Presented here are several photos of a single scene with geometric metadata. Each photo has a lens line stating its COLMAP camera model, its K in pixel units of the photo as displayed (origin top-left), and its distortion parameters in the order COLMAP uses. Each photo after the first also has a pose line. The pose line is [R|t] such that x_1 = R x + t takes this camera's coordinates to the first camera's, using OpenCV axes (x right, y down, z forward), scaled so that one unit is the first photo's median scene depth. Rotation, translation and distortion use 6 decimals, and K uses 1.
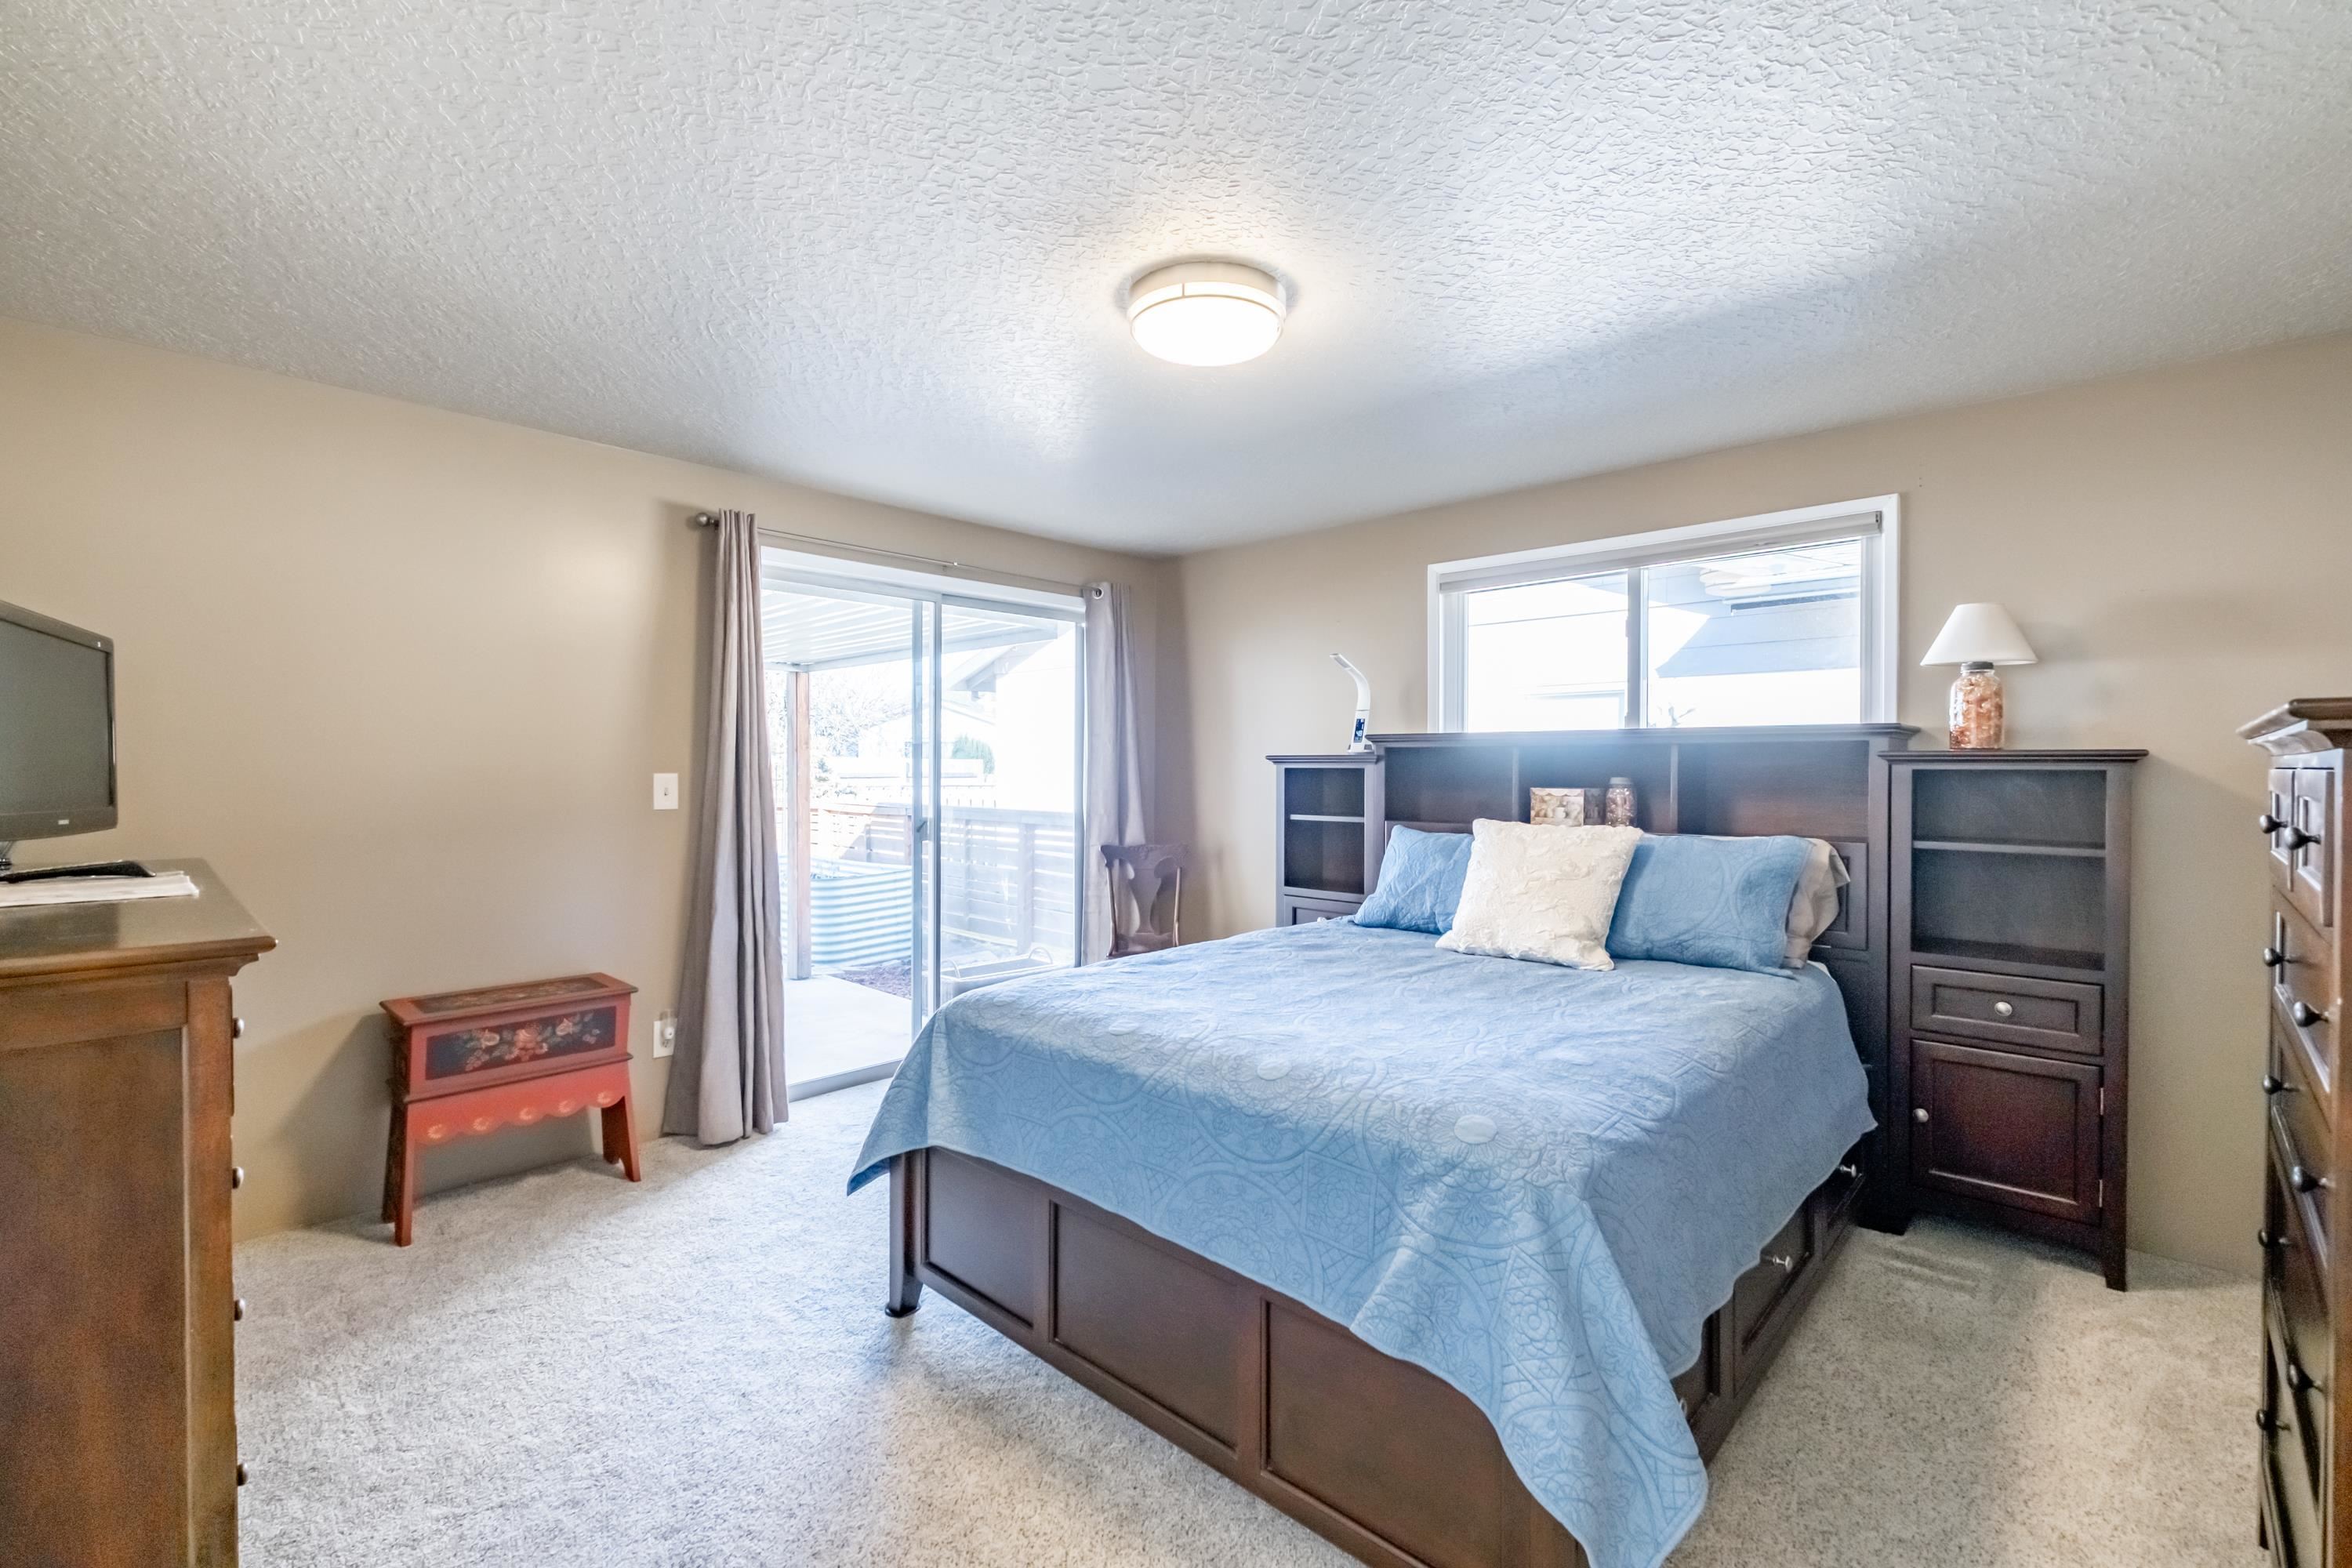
lens RADIAL K [[1023.8, 0, 1185.7], [0, 1023.8, 777.5], [0, 0, 1]] dist [-0.000566, -0.003317]
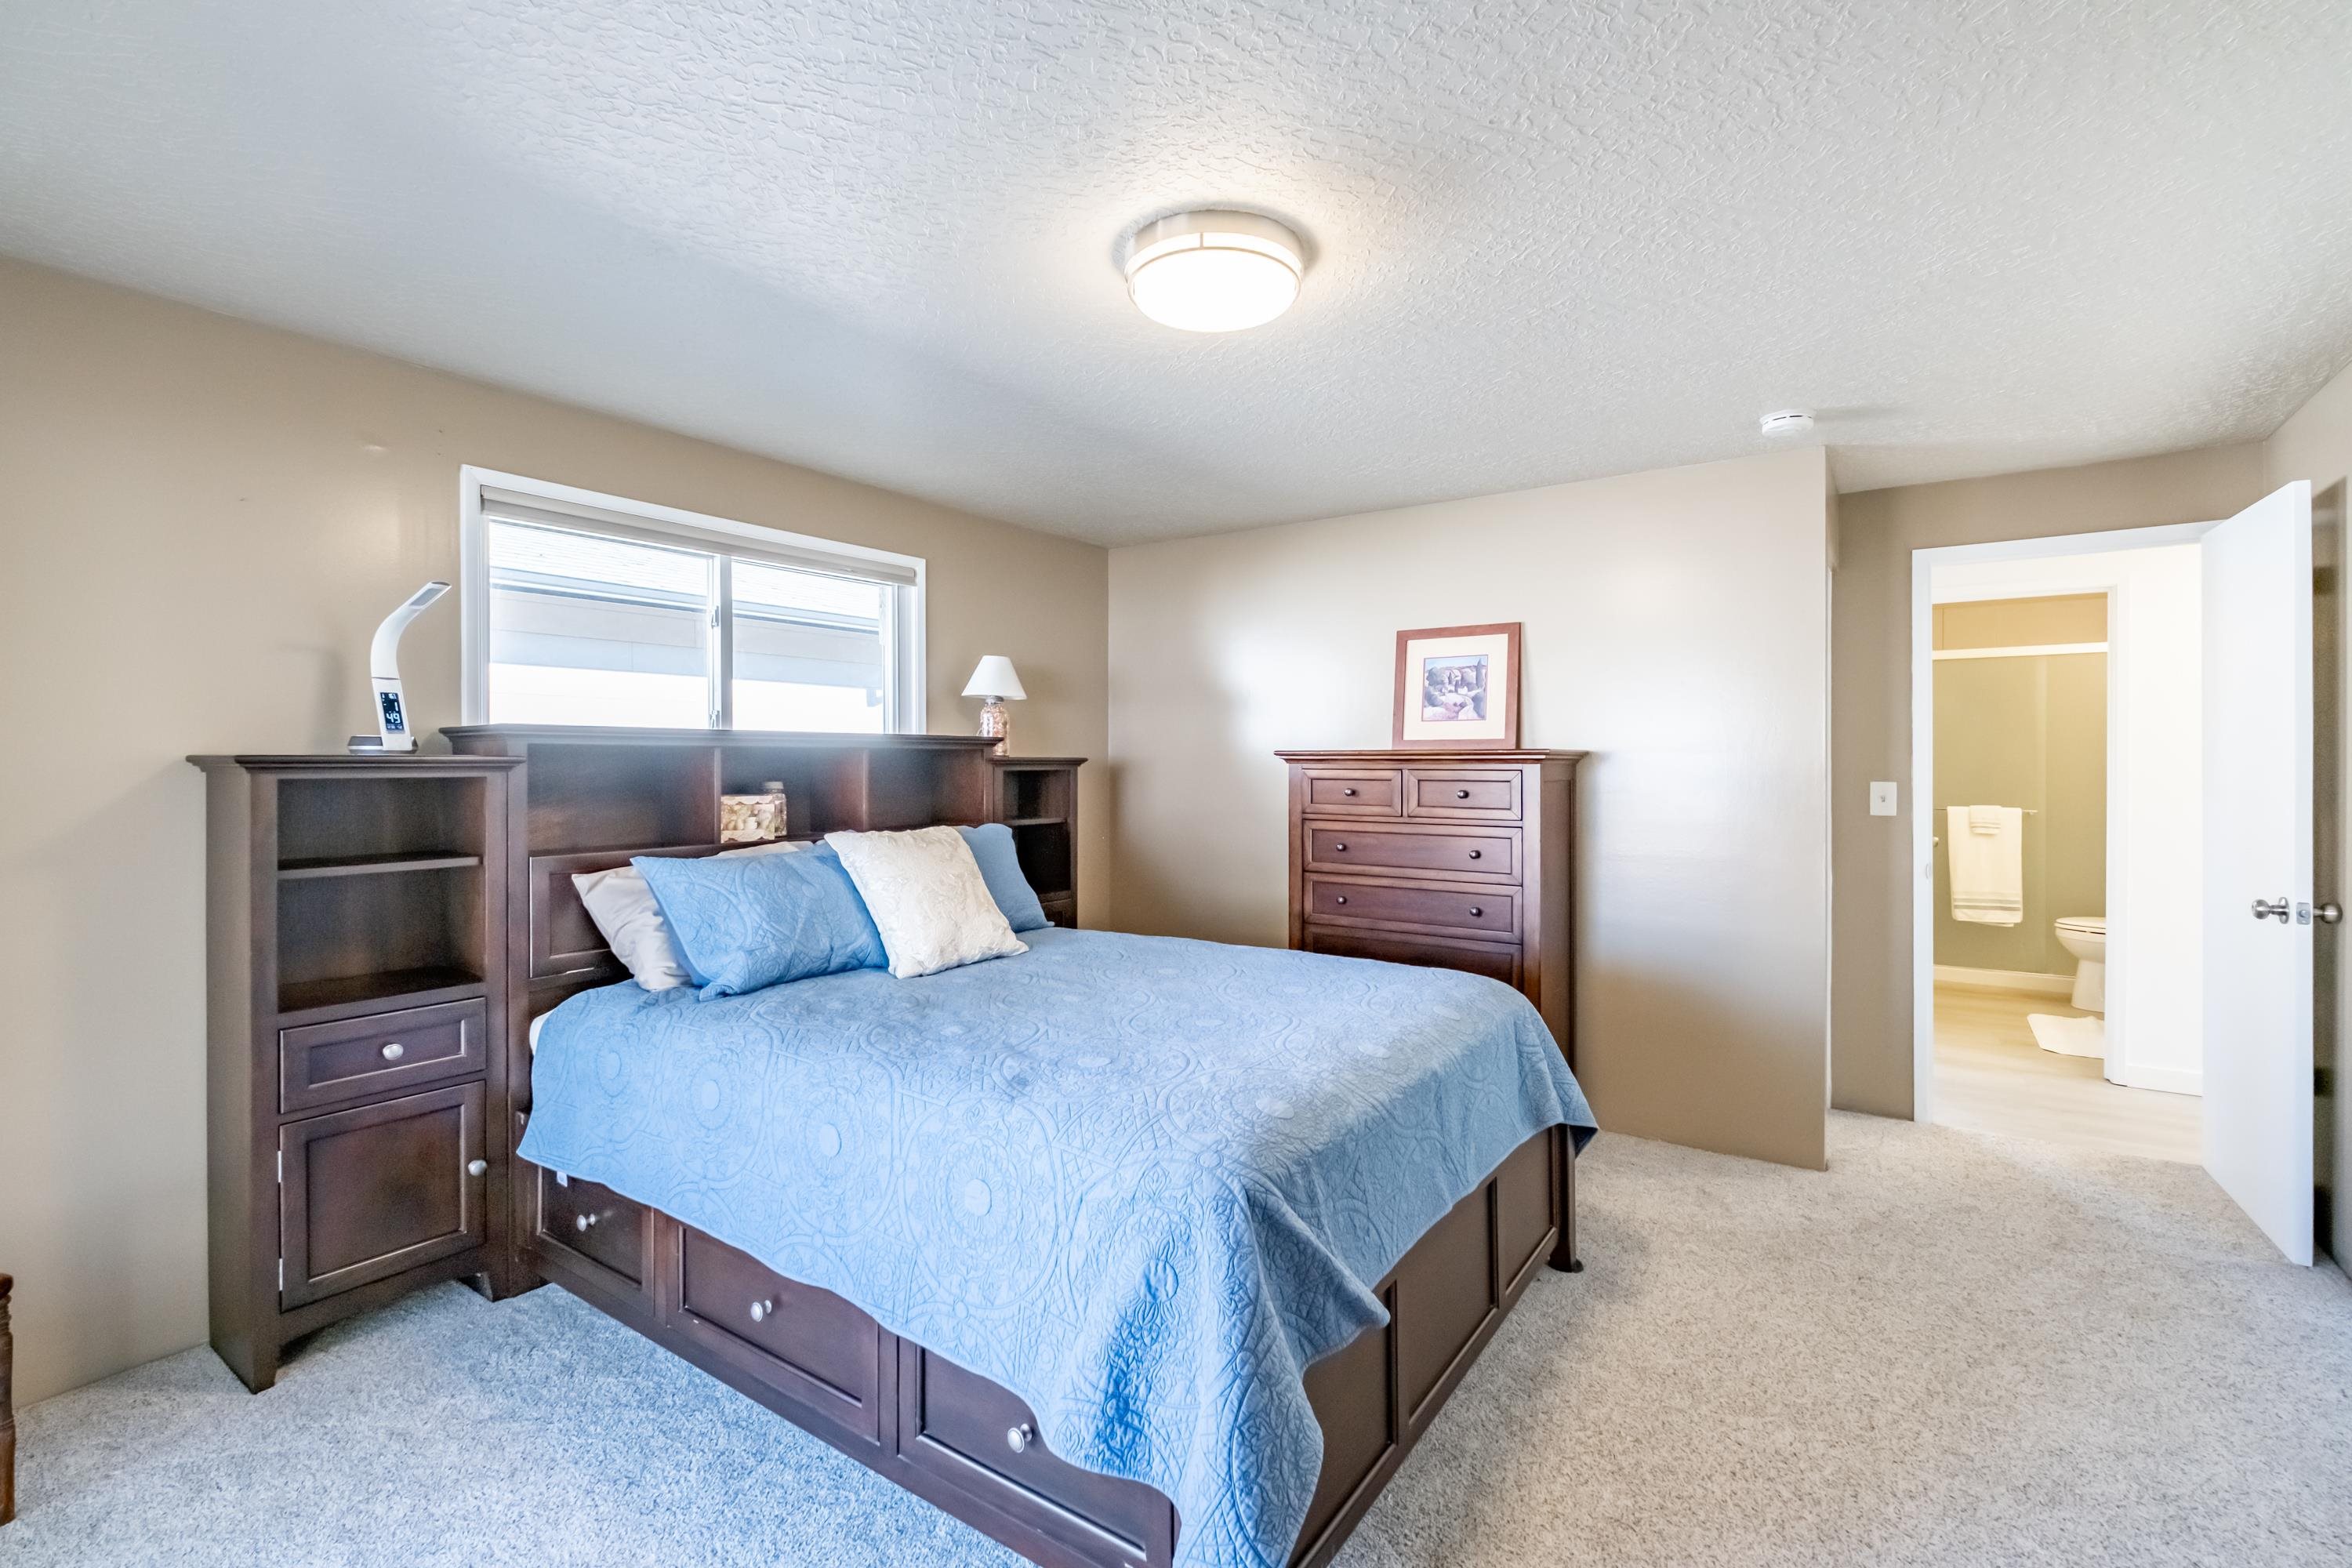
lens RADIAL K [[1023.8, 0, 1179.4], [0, 1023.8, 766.0], [0, 0, 1]] dist [-0.000566, -0.003317]
pose [[-0.150751, -0.005603, 0.988556, -0.605475], [0.009796, 0.999926, 0.007161, -0.019315], [-0.988523, 0.010764, -0.150685, 0.823818]]
